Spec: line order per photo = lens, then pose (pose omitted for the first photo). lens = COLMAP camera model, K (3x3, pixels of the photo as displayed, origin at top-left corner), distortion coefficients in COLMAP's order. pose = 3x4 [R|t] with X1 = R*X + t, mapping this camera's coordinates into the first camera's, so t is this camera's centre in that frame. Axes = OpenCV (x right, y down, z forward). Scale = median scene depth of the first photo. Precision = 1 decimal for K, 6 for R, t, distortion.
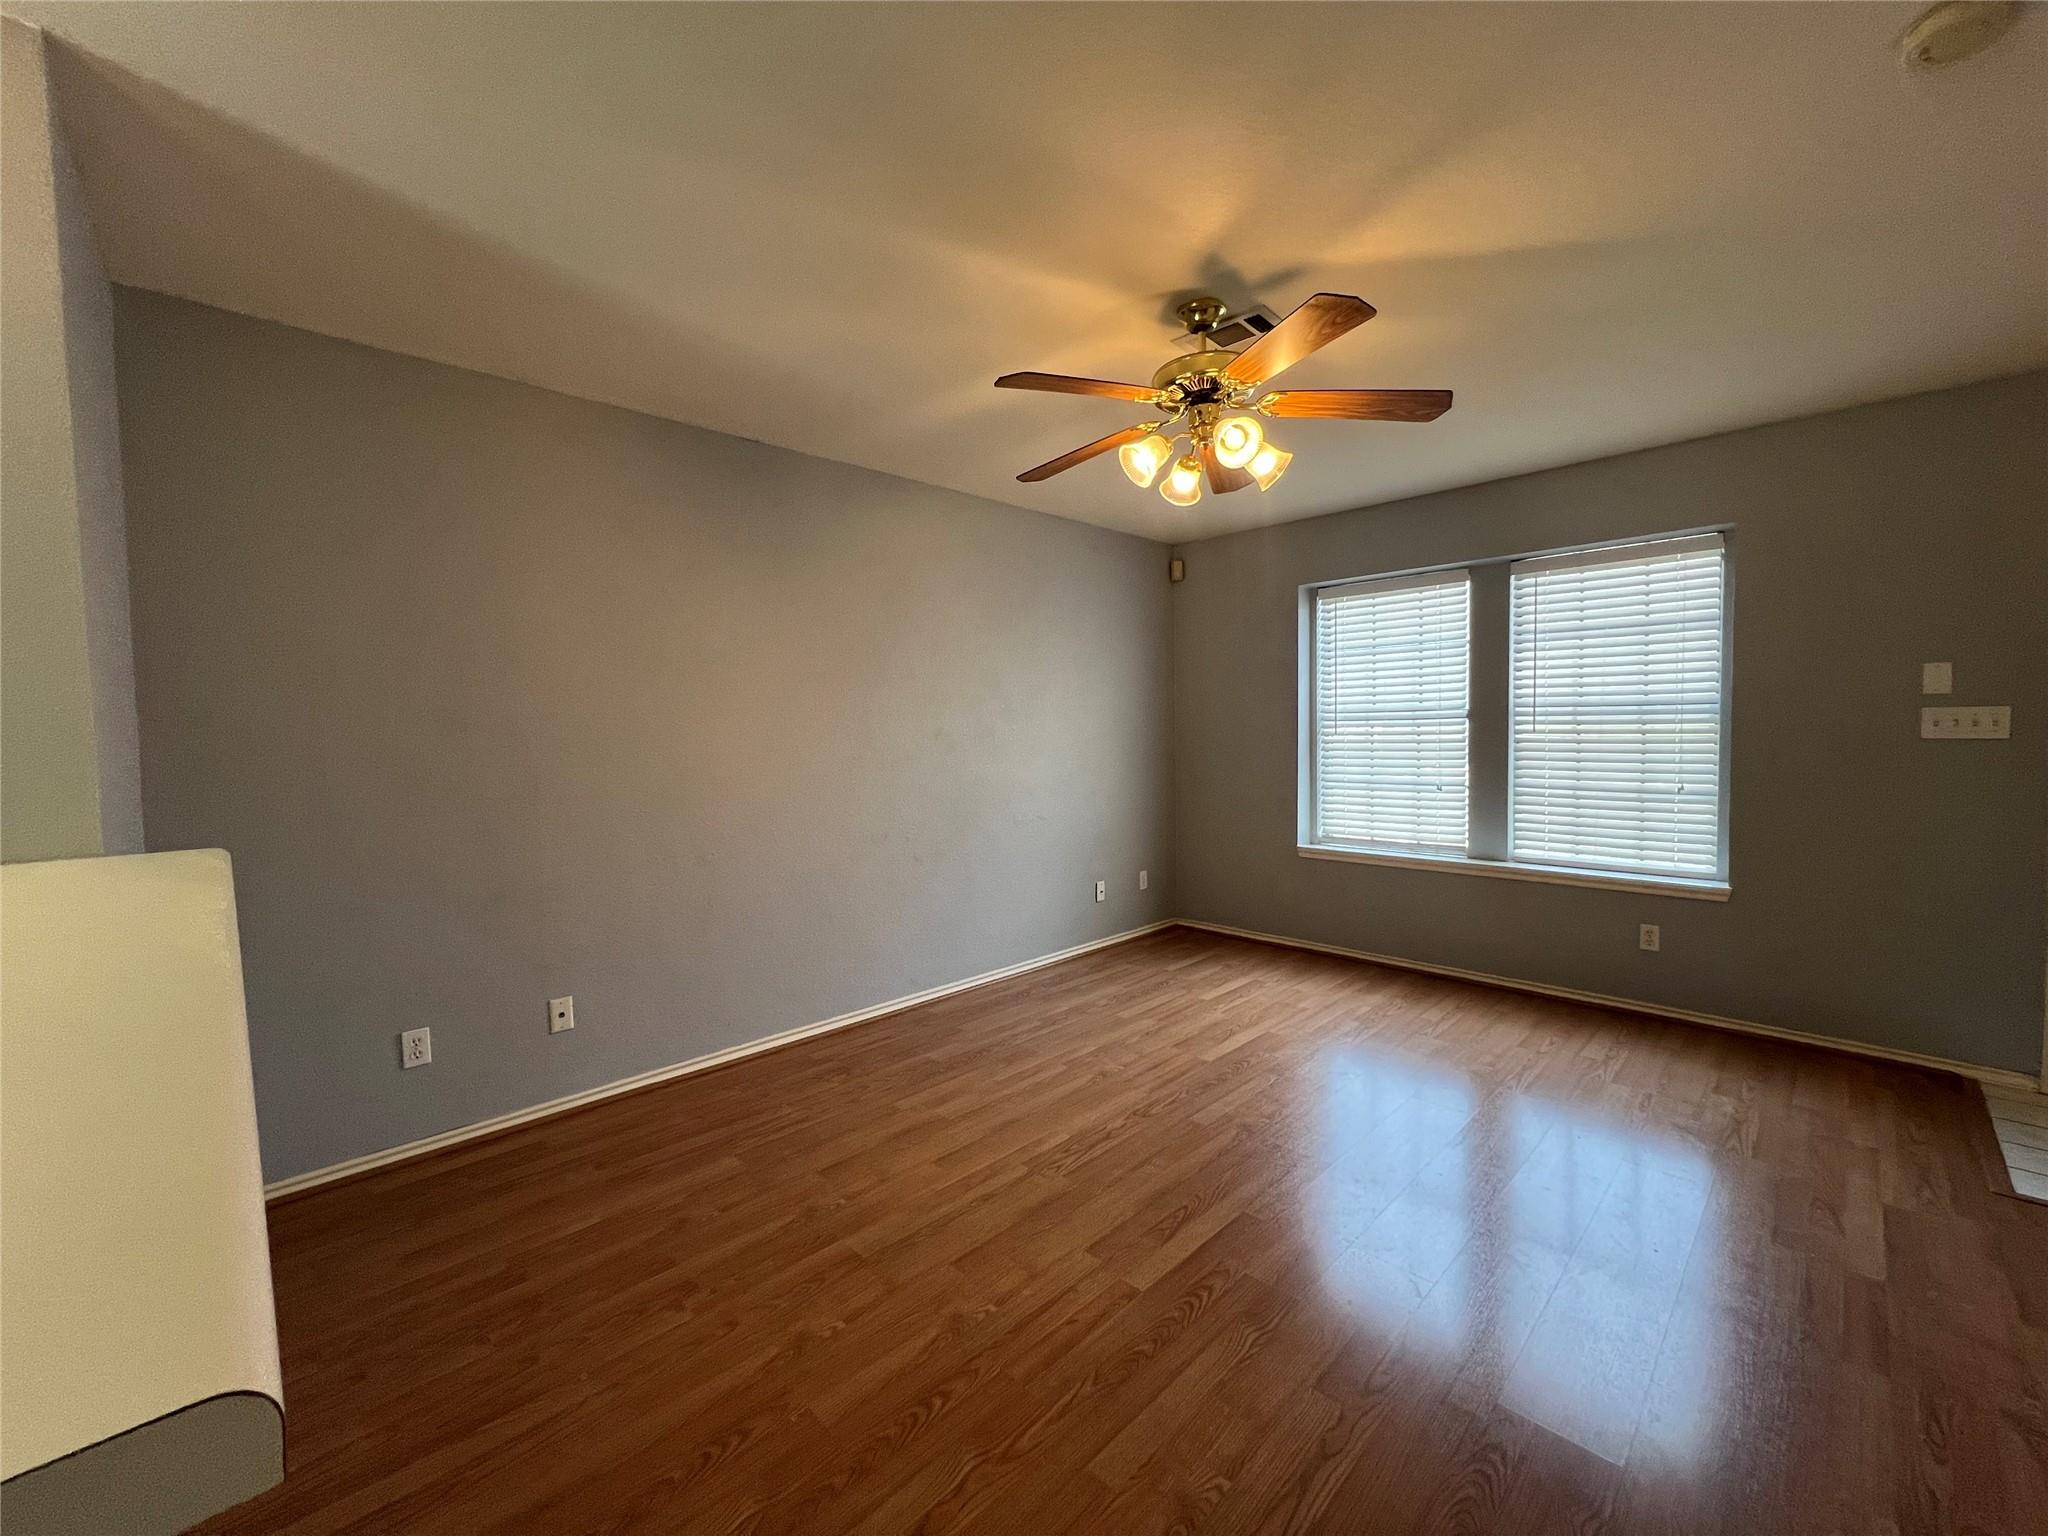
lens RADIAL K [[826.0, 0, 1024.1], [0, 826.0, 761.4], [0, 0, 1]] dist [0.003053, 0.000352]
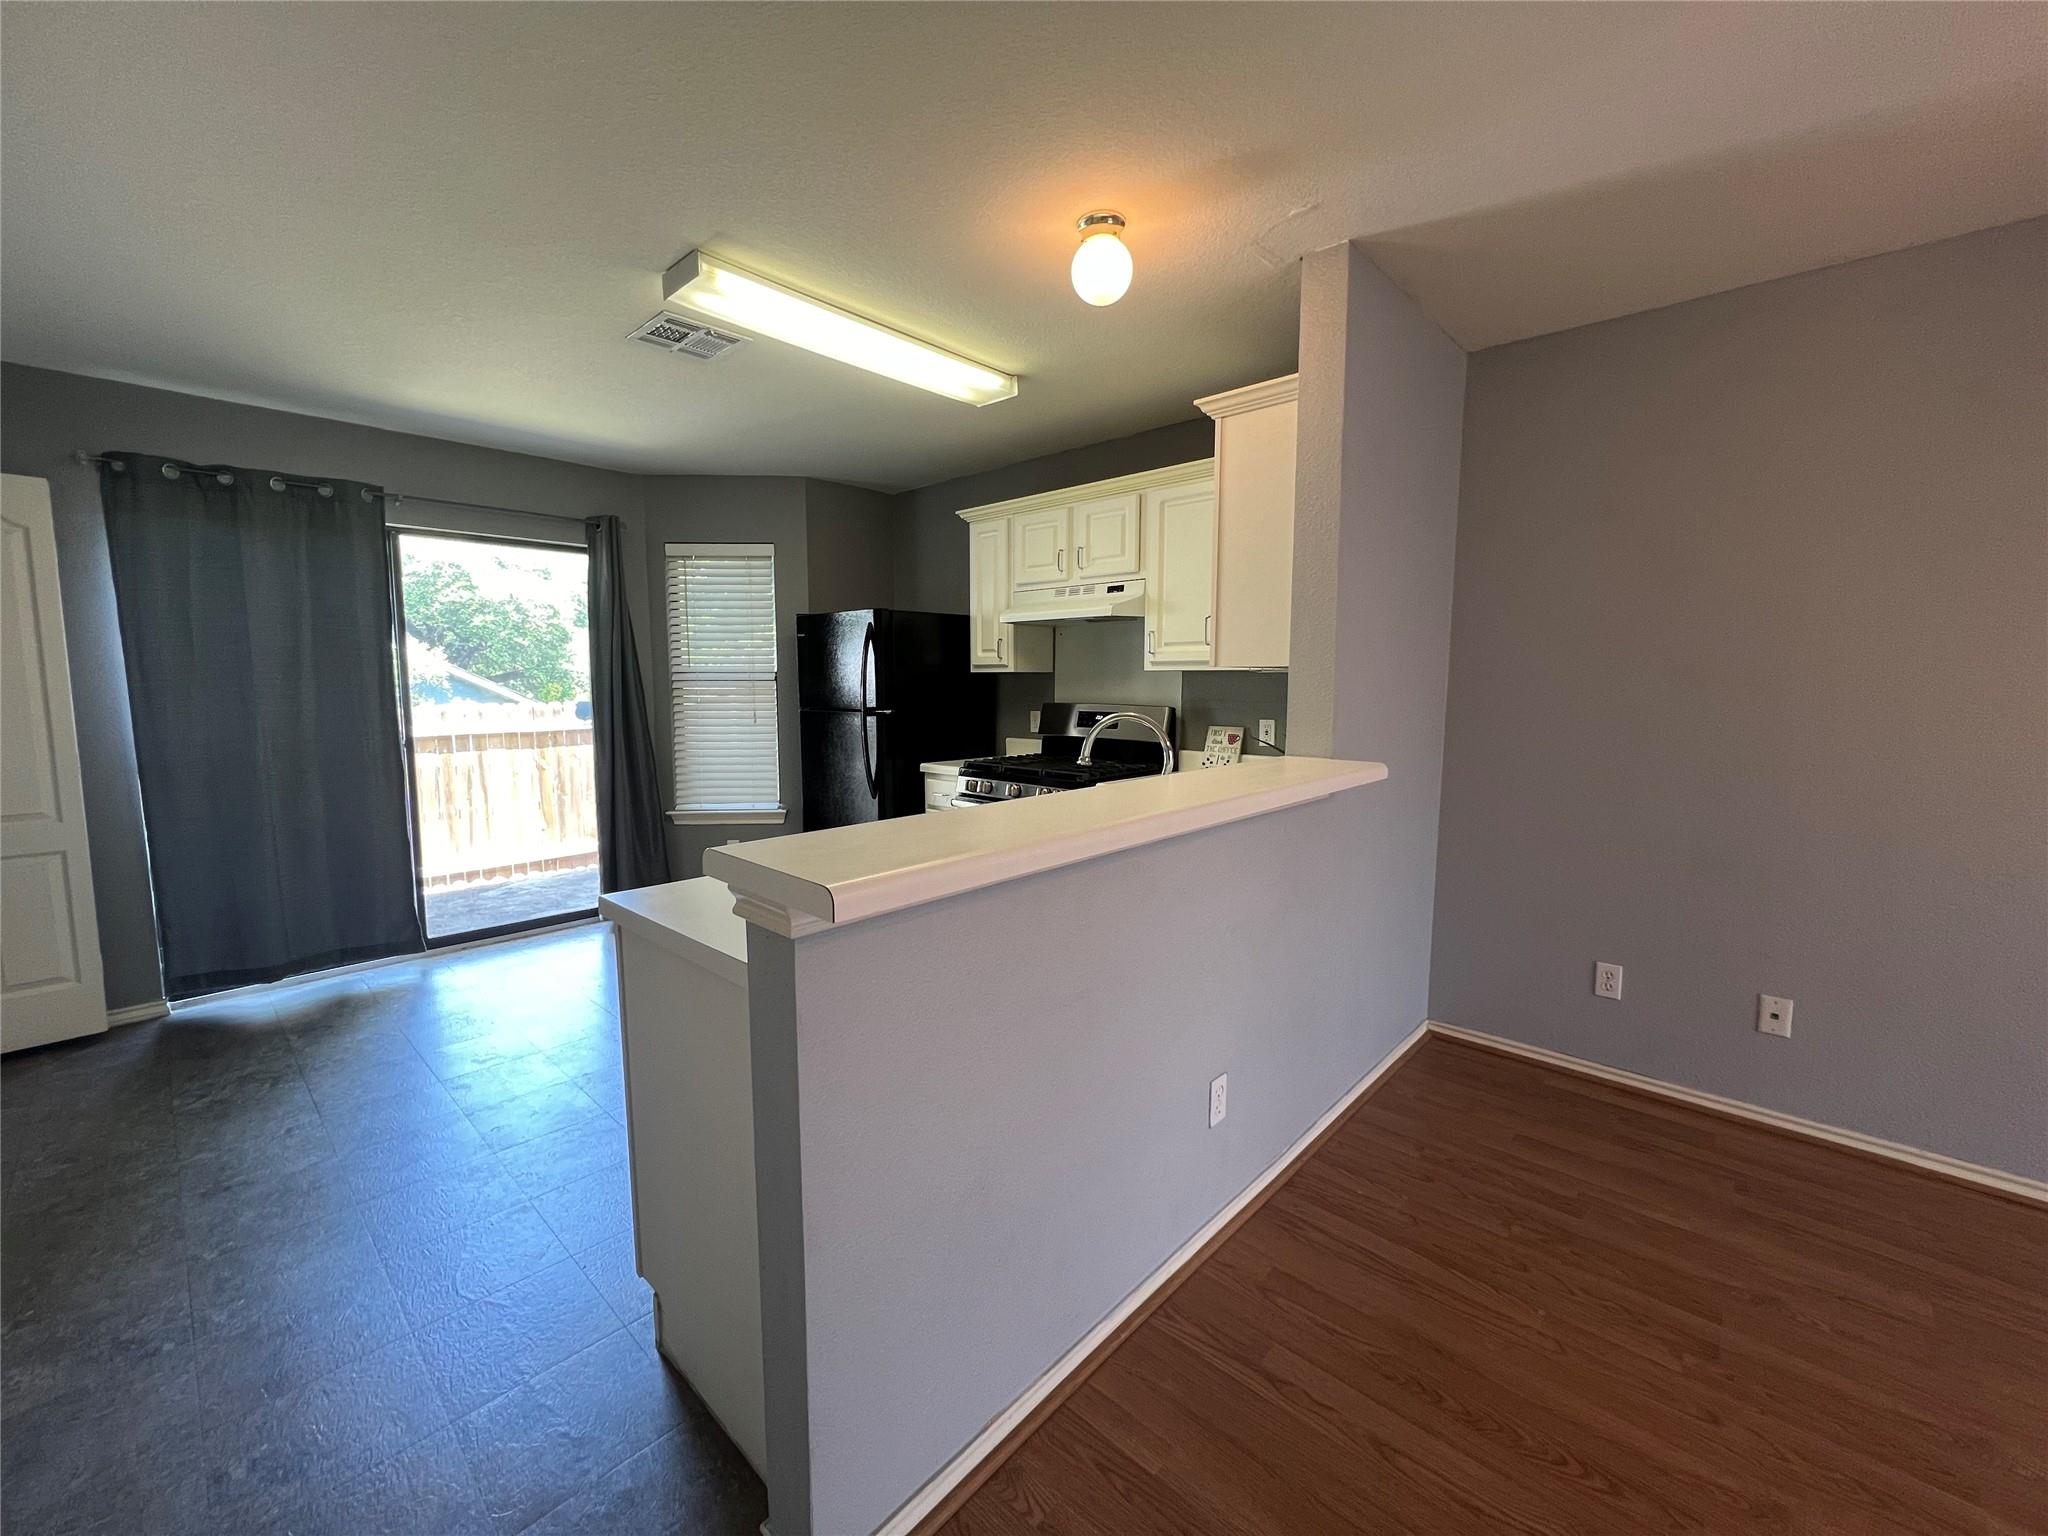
lens RADIAL K [[826.0, 0, 1020.1], [0, 826.0, 762.8], [0, 0, 1]] dist [0.003053, 0.000352]
pose [[0.039433, 0.116020, -0.992464, 0.278991], [-0.049710, 0.992234, 0.114018, -0.018007], [0.997985, 0.044839, 0.044894, 0.192951]]
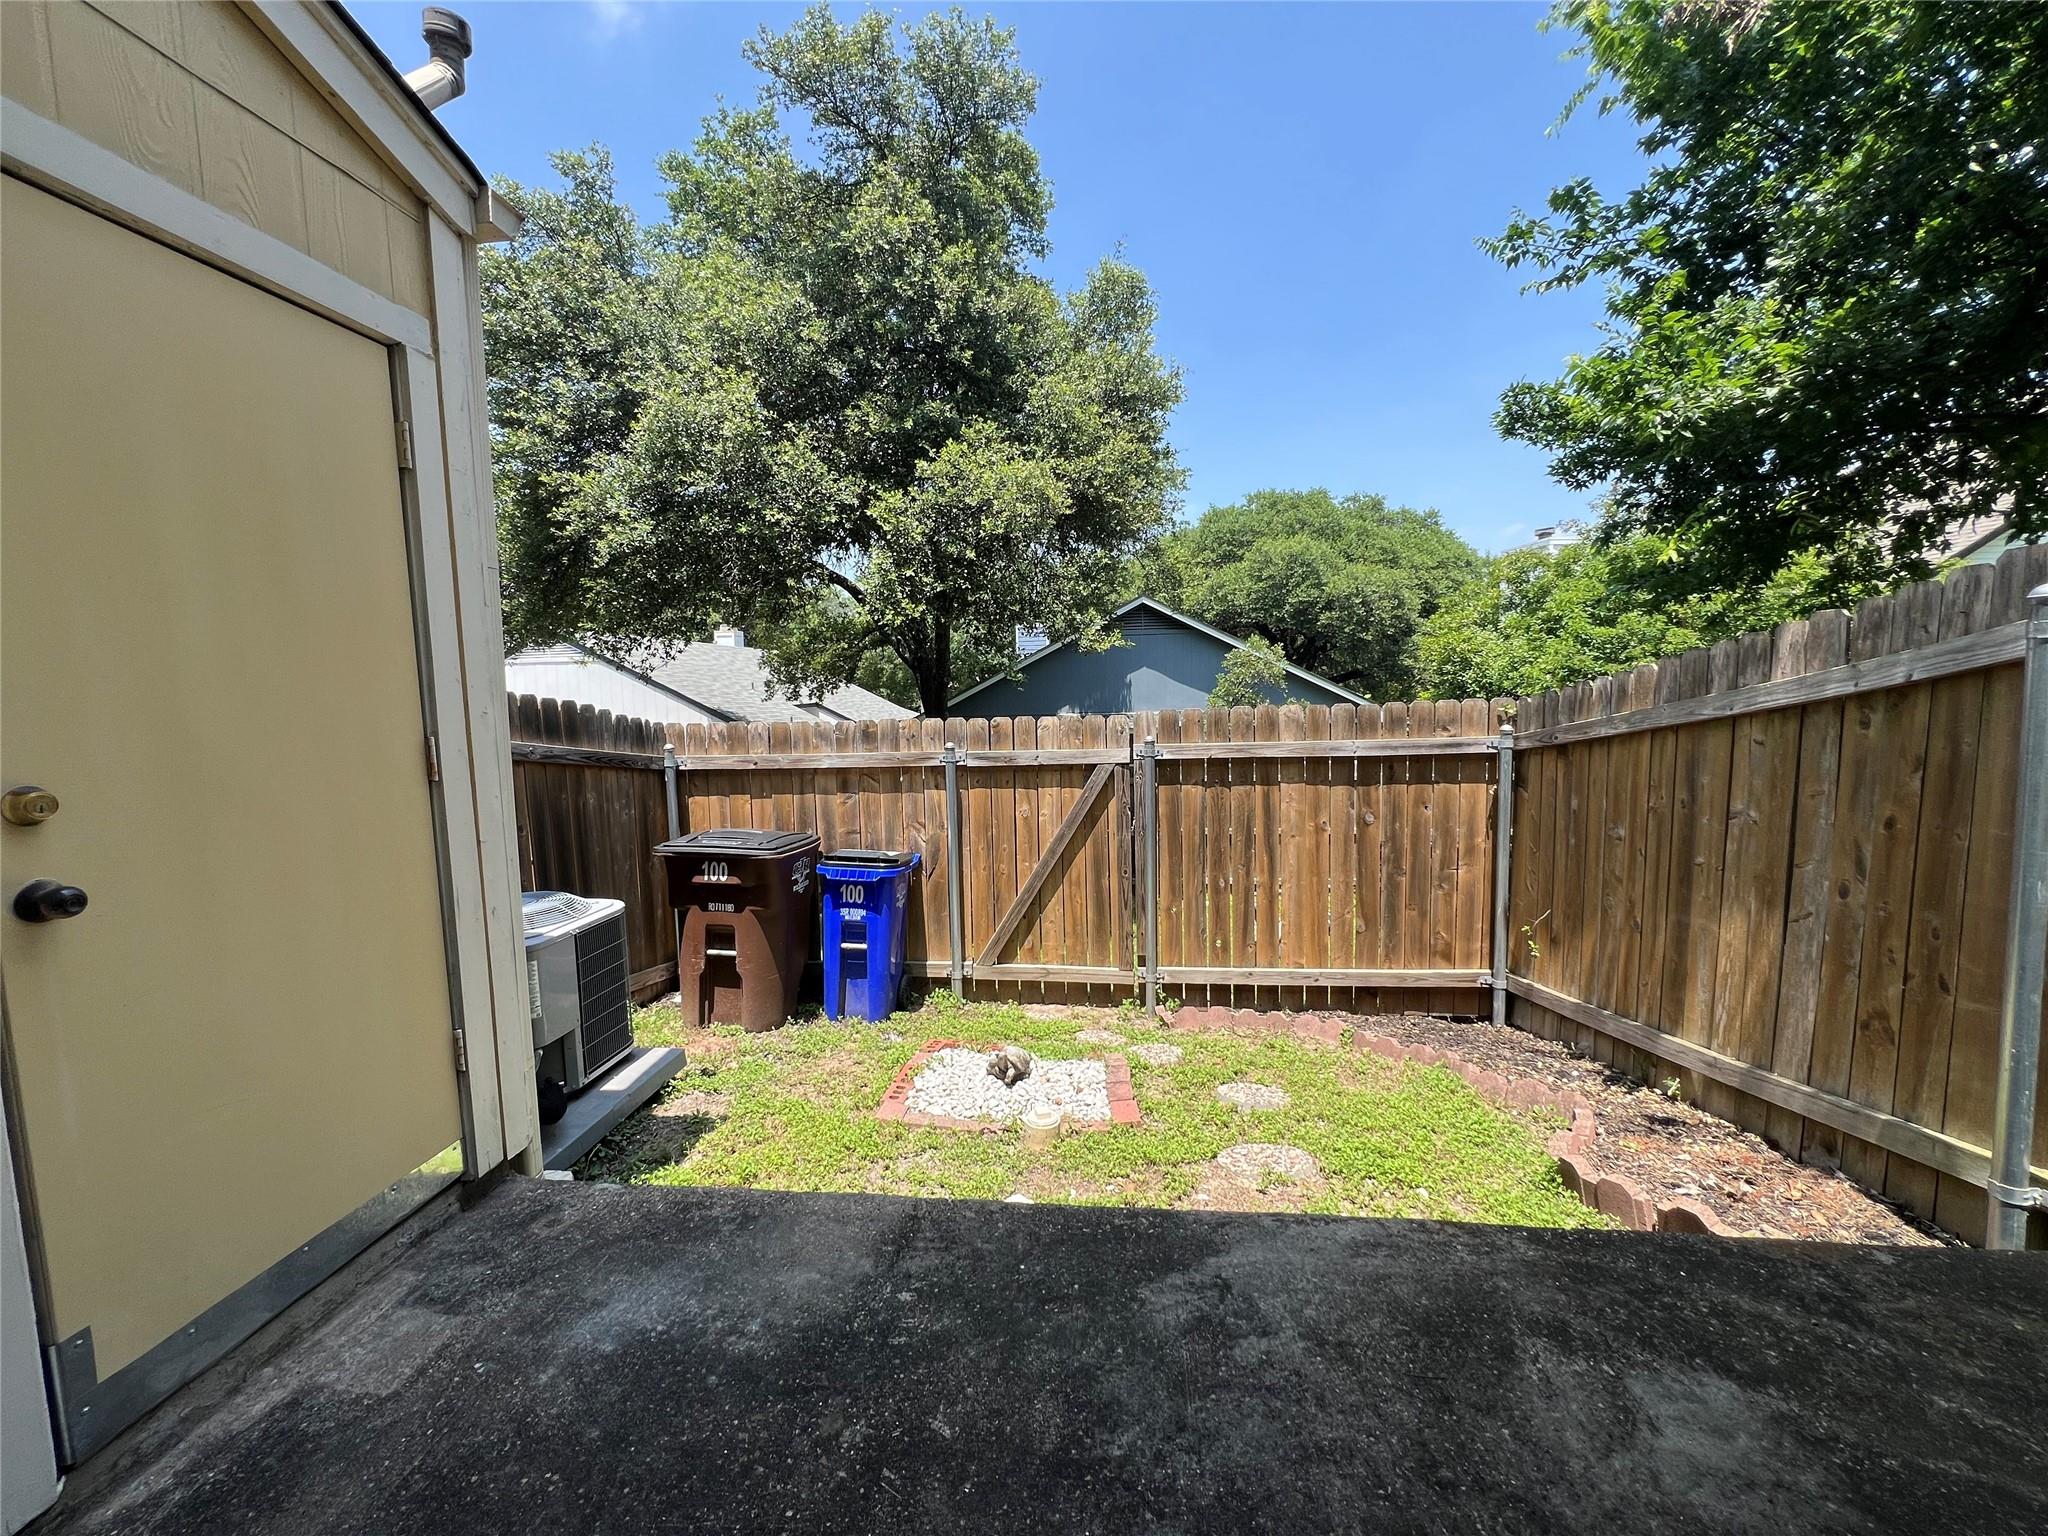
lens RADIAL K [[826.0, 0, 1027.9], [0, 826.0, 763.9], [0, 0, 1]] dist [0.003053, 0.000352]
pose [[-0.774182, 0.089575, -0.626592, -1.167576], [0.003288, 0.990492, 0.137534, 0.079670], [0.632954, 0.104416, -0.767116, -0.546828]]
